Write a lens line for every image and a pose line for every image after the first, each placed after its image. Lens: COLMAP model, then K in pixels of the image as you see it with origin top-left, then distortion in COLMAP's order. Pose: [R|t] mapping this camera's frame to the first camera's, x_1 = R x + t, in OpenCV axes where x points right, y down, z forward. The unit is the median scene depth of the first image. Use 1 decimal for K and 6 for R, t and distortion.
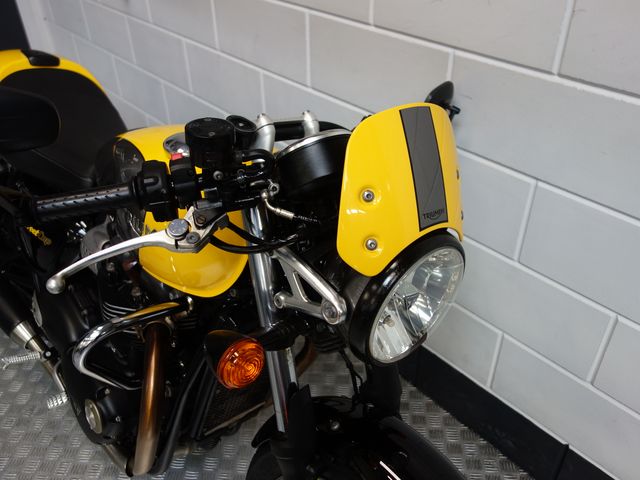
lens RADIAL K [[589.1, 0, 320.0], [0, 589.1, 240.0], [0, 0, 1]] dist [-0.015930, -0.018219]
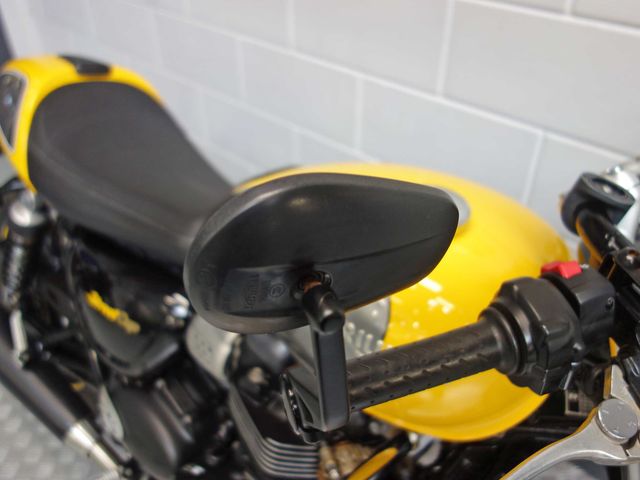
lens RADIAL K [[569.1, 0, 320.0], [0, 569.1, 240.0], [0, 0, 1]] dist [-0.000973, 0.002672]
pose [[0.996170, -0.044781, 0.075094, -0.248162], [0.043459, 0.998872, 0.019145, -0.092313], [-0.075867, -0.015808, 0.996993, 0.259586]]
